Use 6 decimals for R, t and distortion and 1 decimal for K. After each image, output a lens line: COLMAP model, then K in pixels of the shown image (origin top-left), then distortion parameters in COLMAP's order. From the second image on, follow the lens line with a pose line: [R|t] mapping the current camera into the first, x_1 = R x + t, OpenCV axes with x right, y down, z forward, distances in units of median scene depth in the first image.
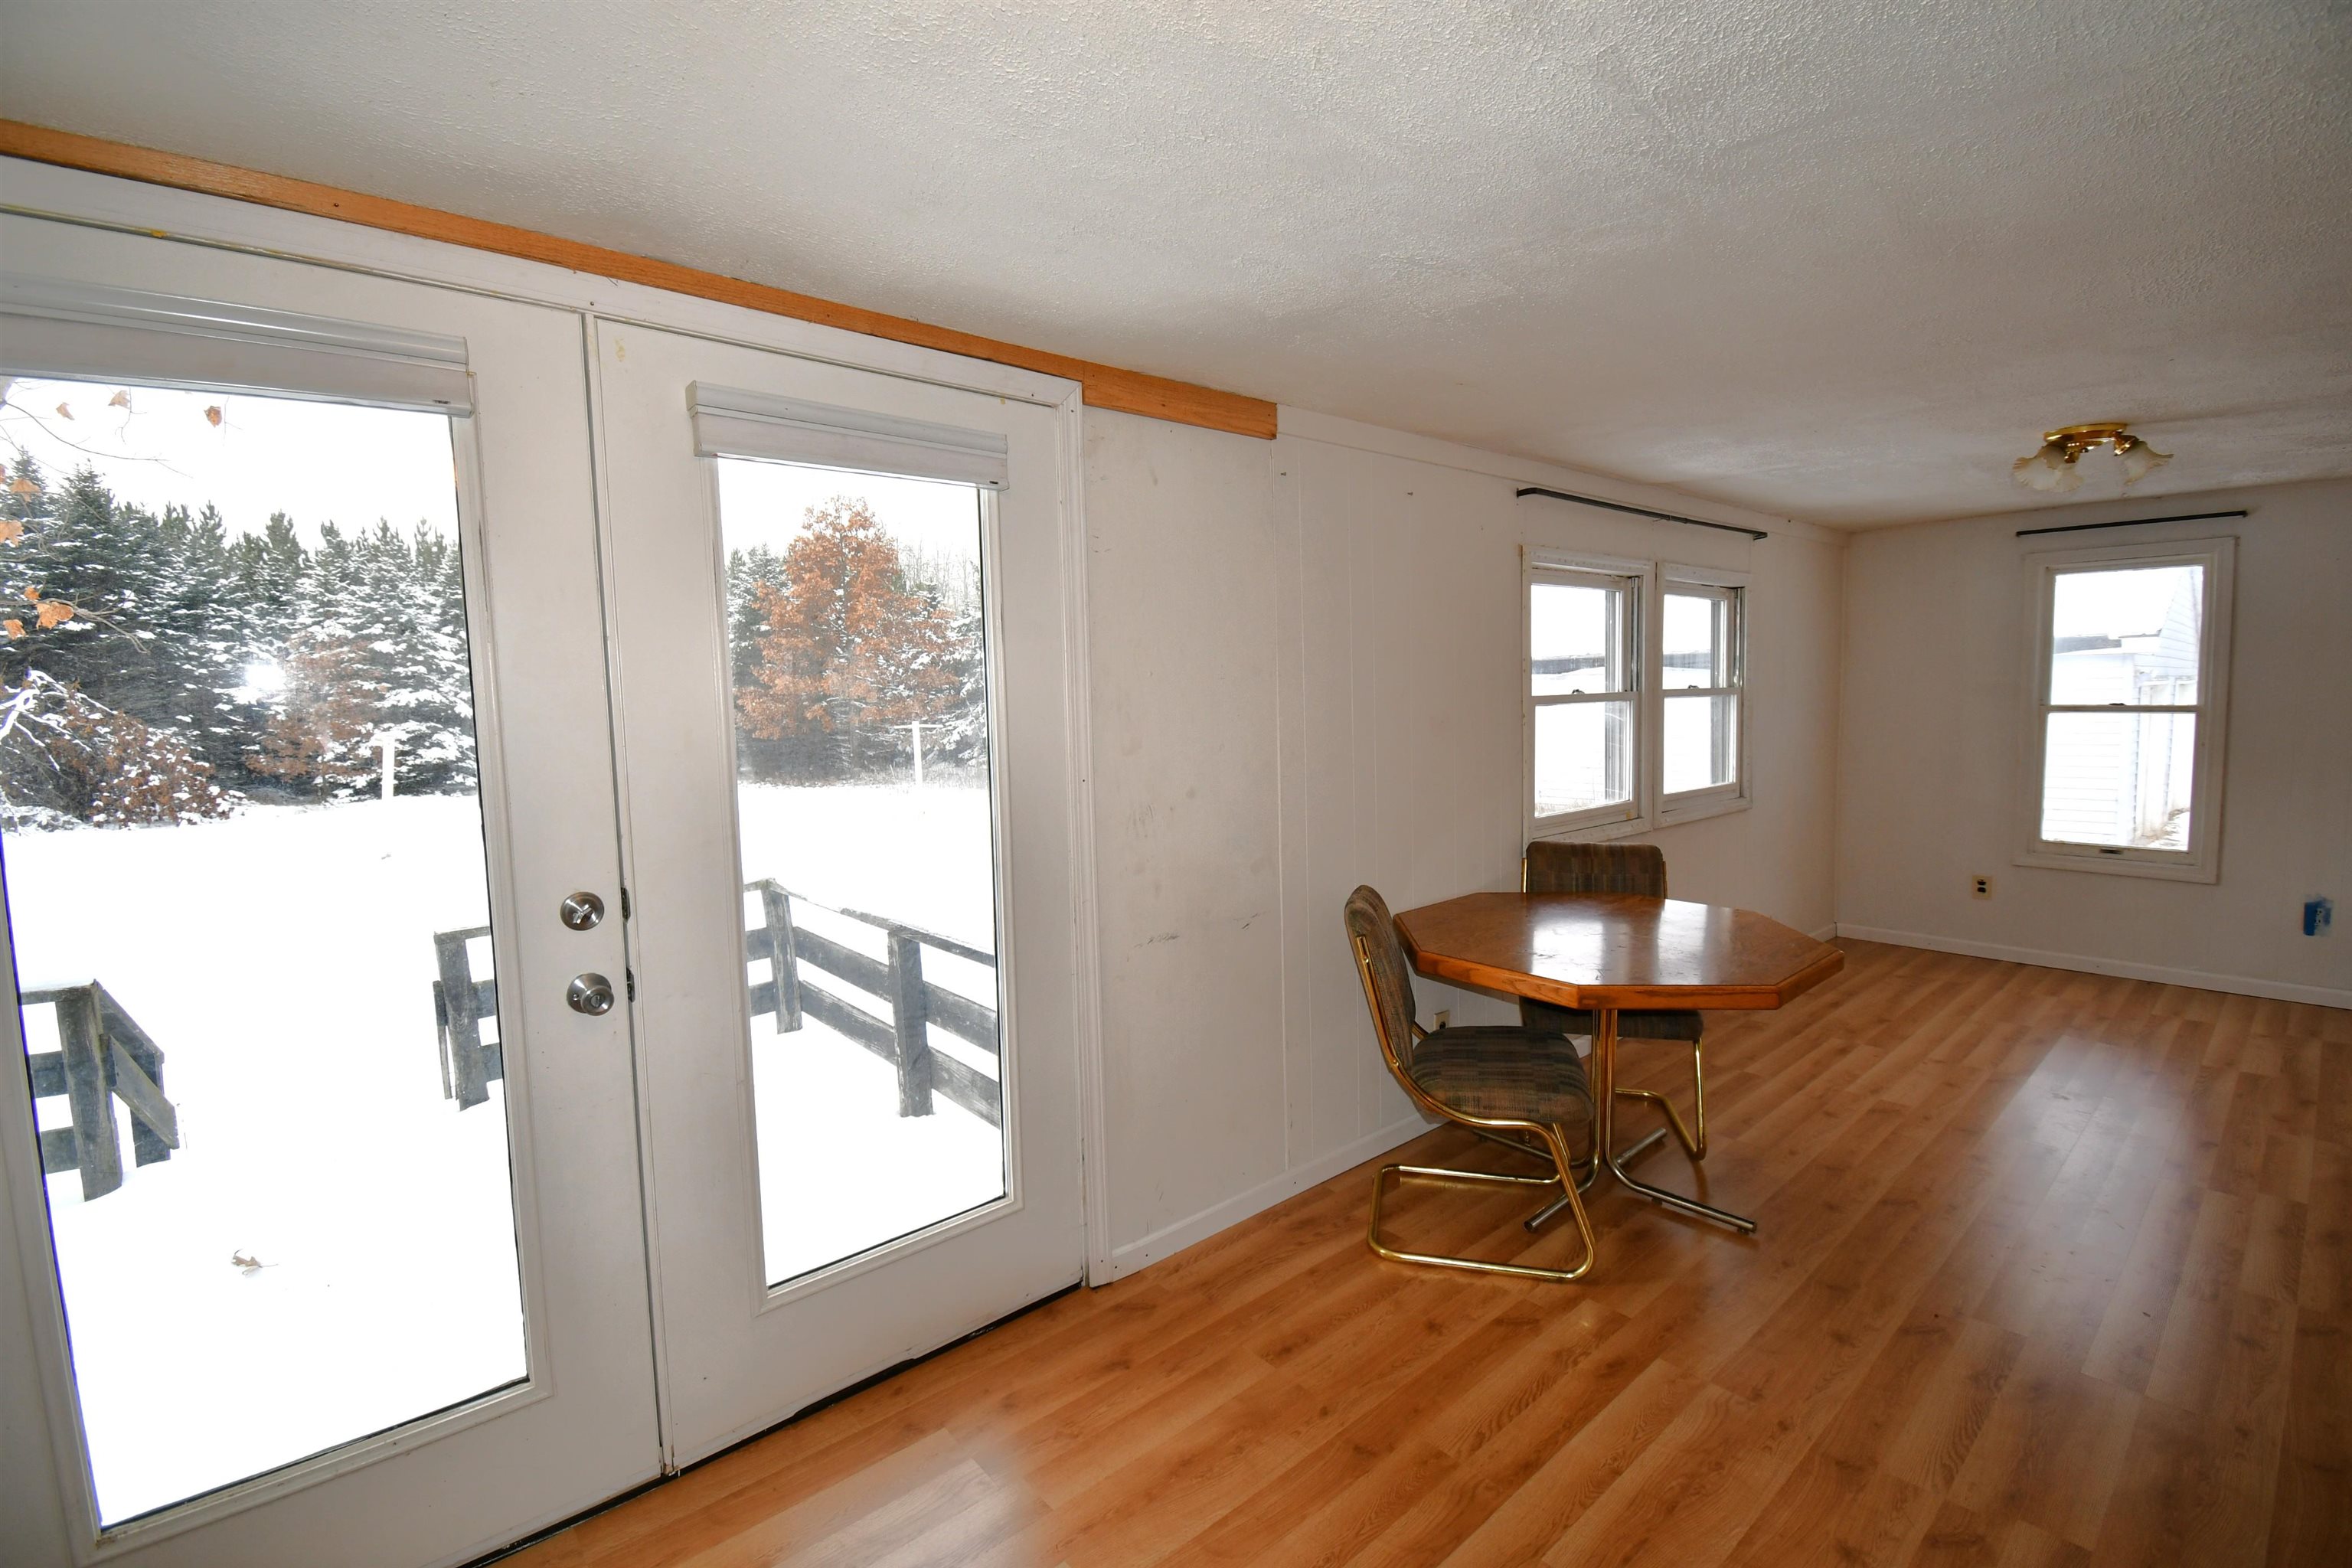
lens RADIAL K [[1030.6, 0, 1201.8], [0, 1030.6, 781.7], [0, 0, 1]] dist [0.028469, -0.028107]
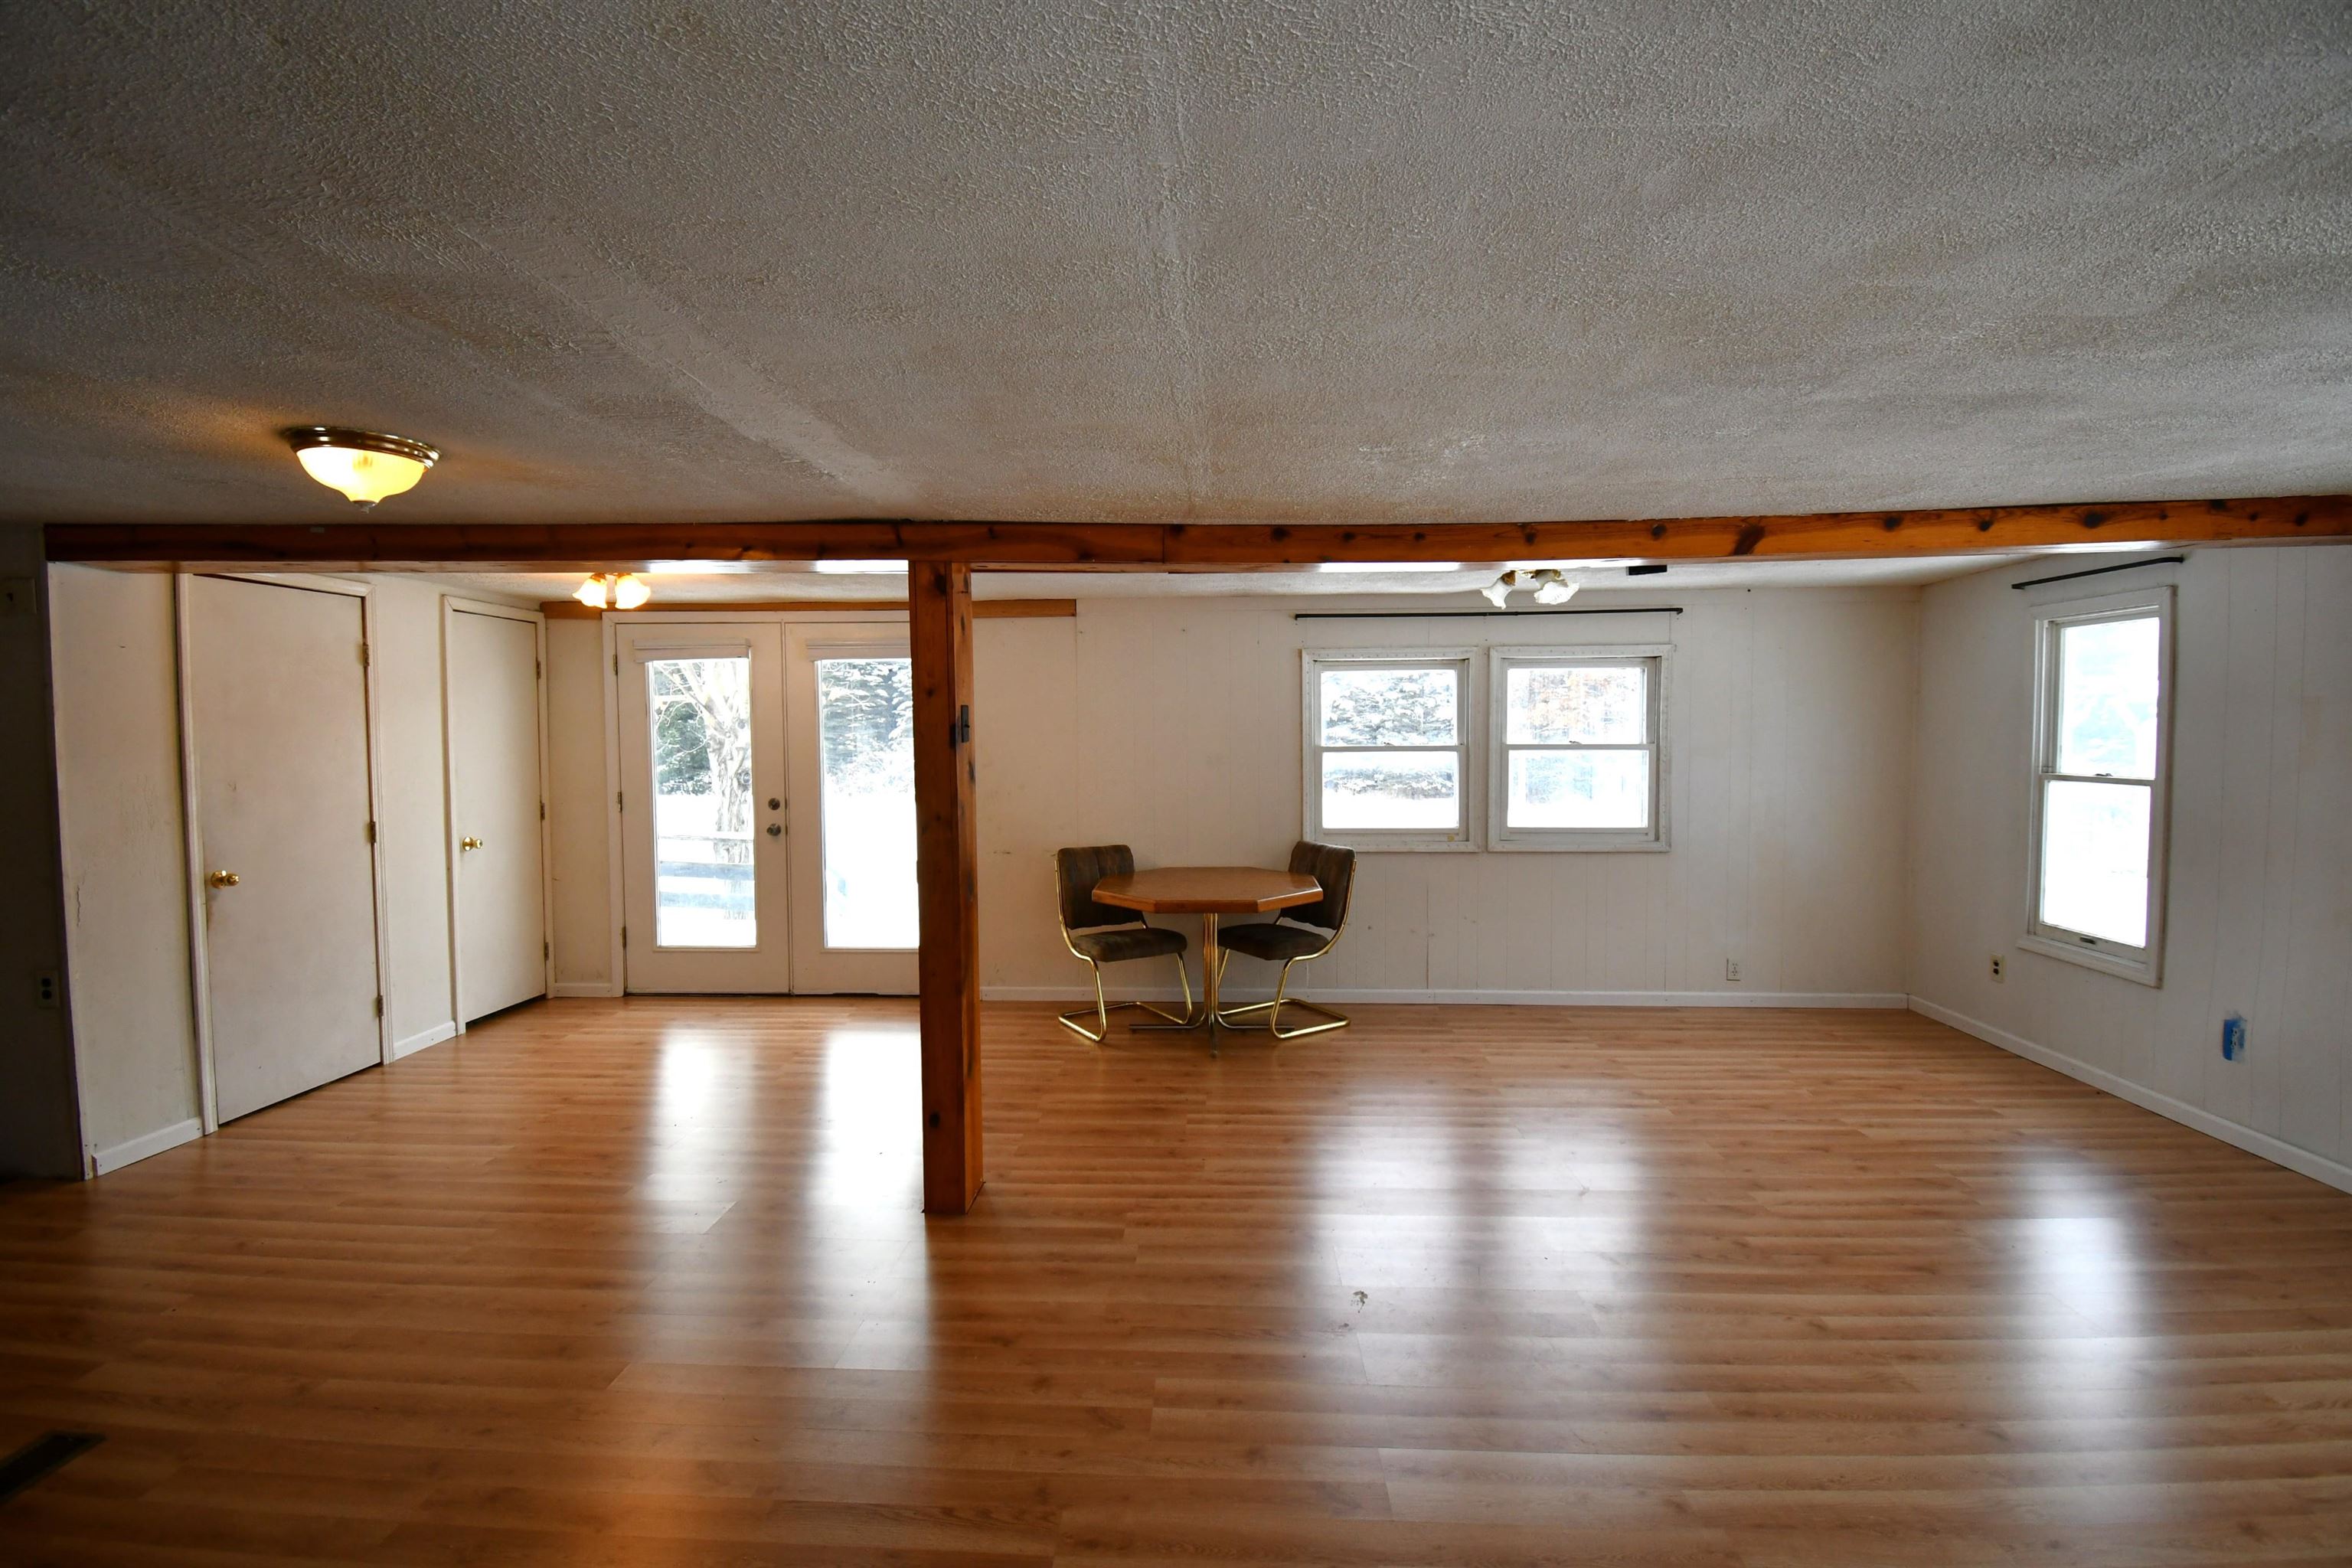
lens RADIAL K [[1030.6, 0, 1201.8], [0, 1030.6, 781.7], [0, 0, 1]] dist [0.028469, -0.028107]
pose [[0.730680, 0.052283, -0.680715, 0.981100], [-0.070346, 0.997522, 0.001106, -0.016857], [0.679086, 0.047077, 0.732547, -0.180855]]
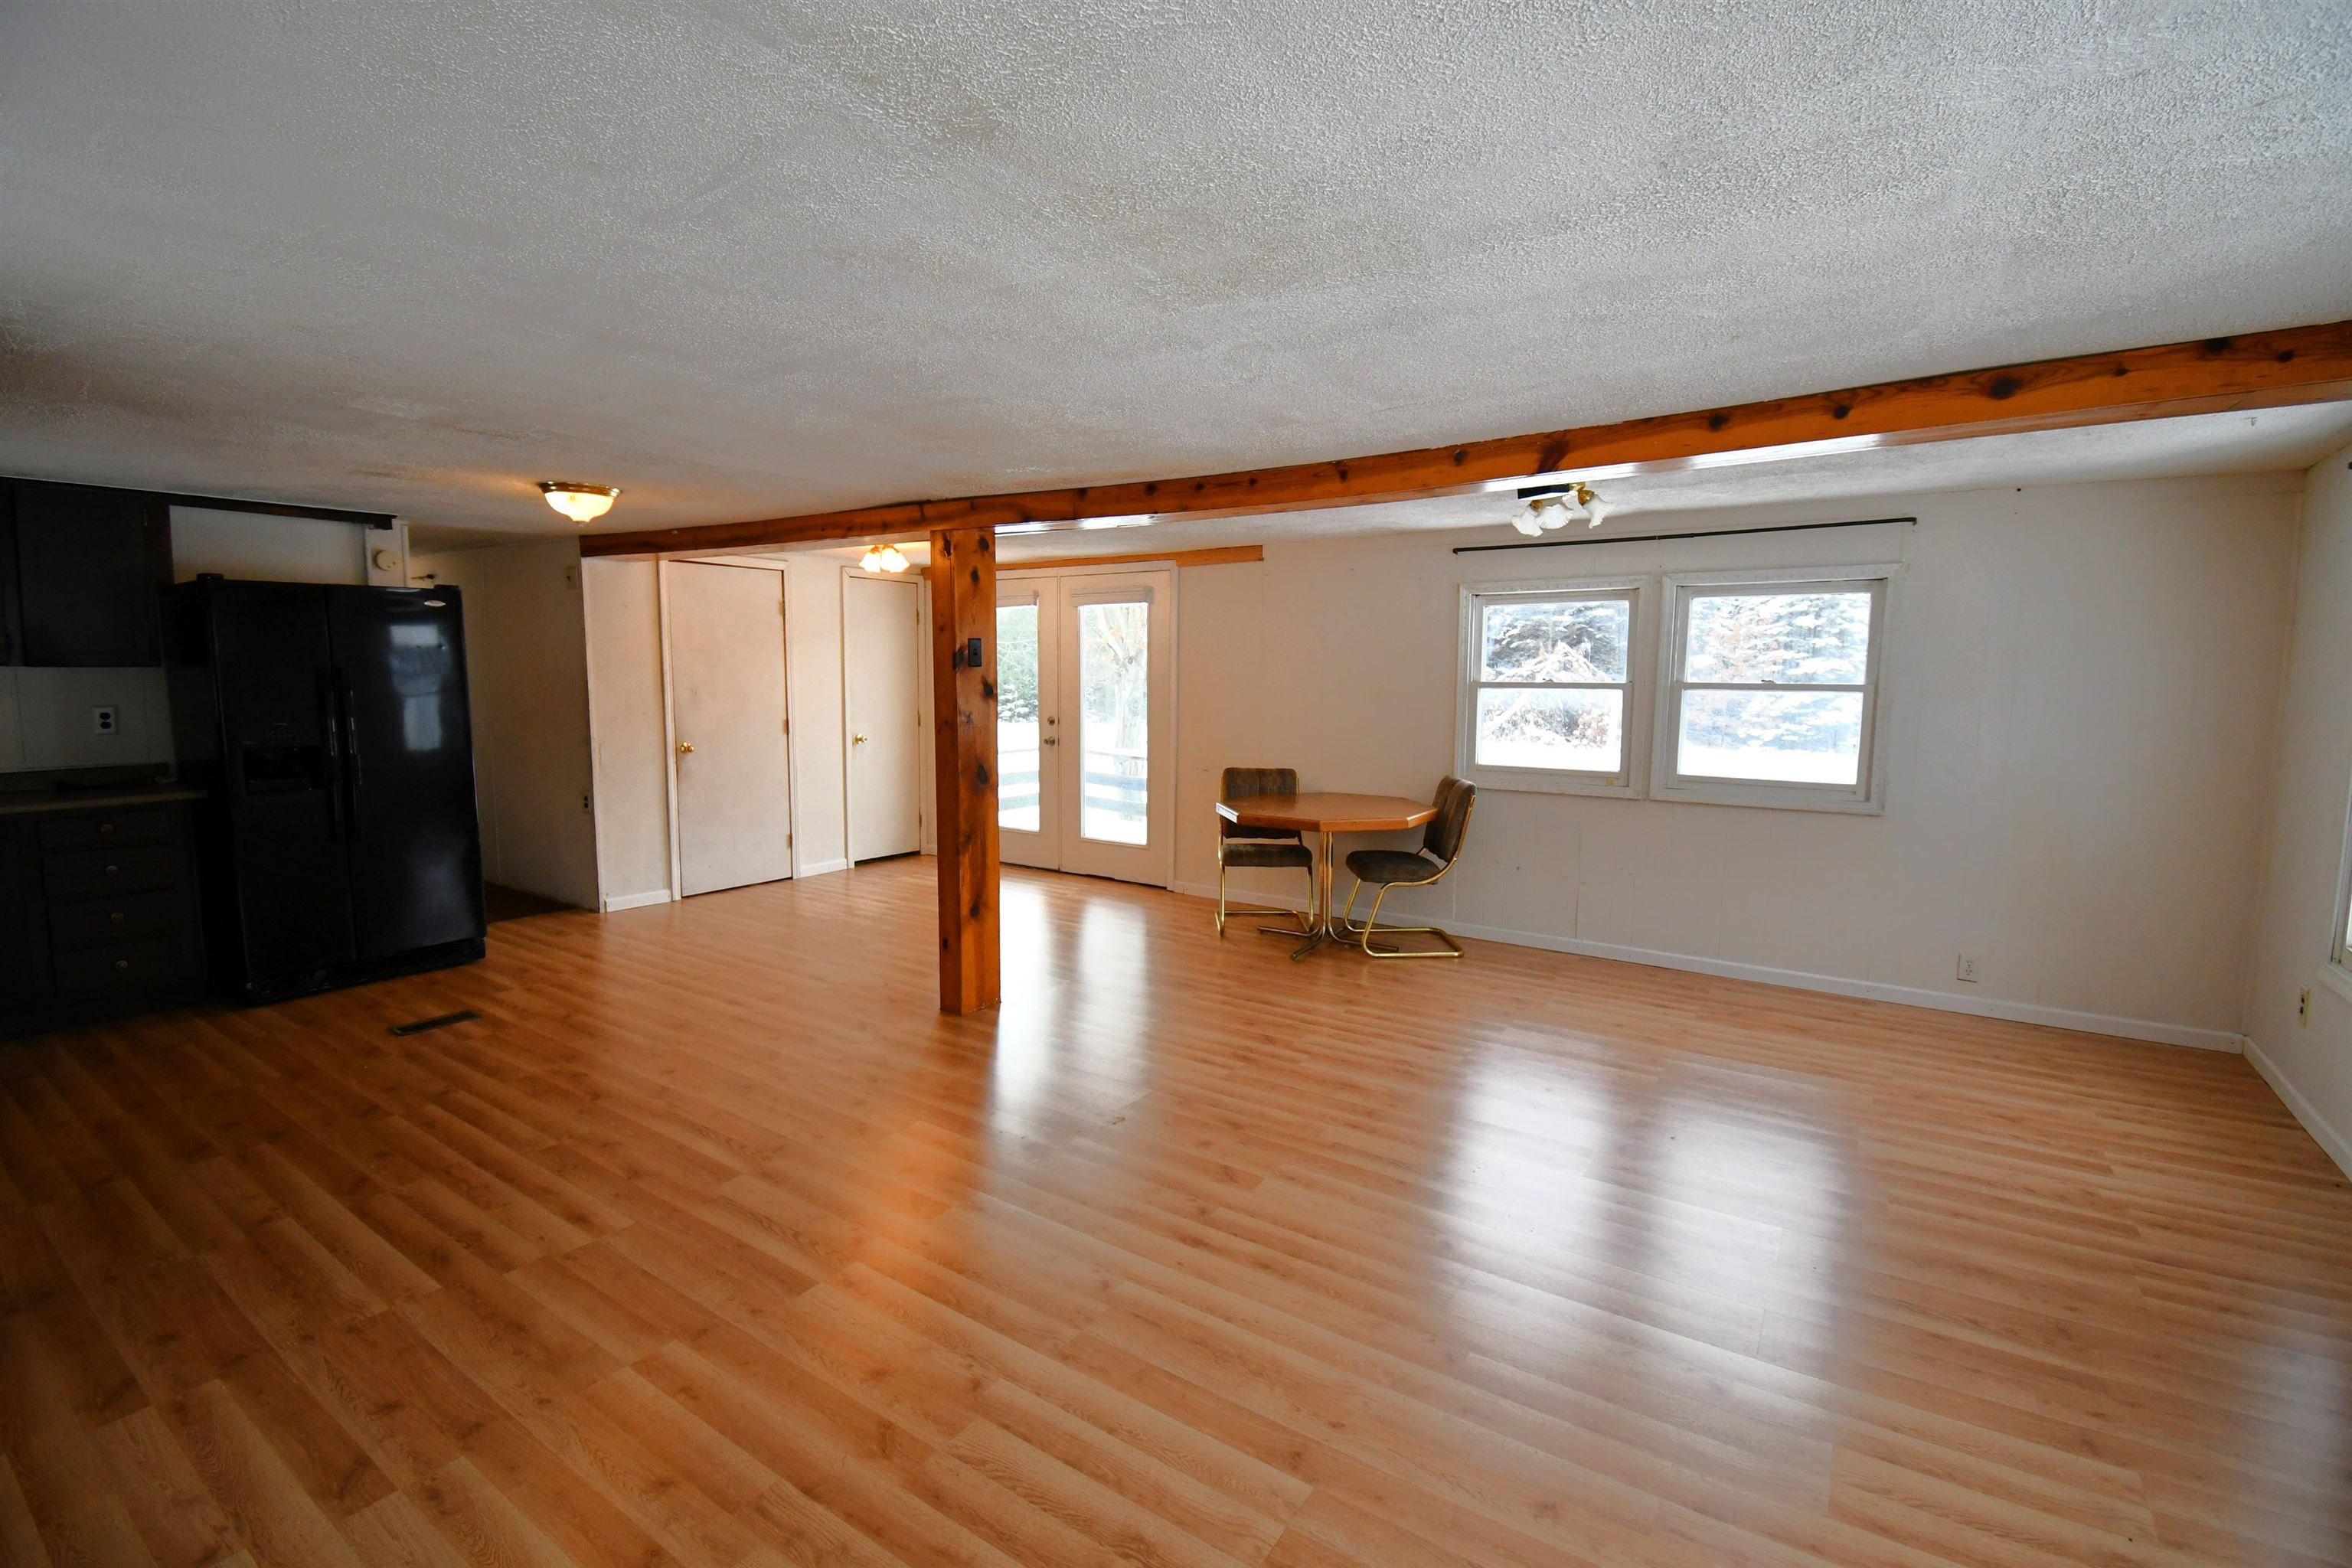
lens RADIAL K [[1030.6, 0, 1201.8], [0, 1030.6, 781.7], [0, 0, 1]] dist [0.028469, -0.028107]
pose [[0.271838, 0.125136, -0.954172, 1.333290], [-0.096348, 0.990067, 0.102394, -0.043835], [0.957508, 0.064098, 0.281195, 0.161230]]
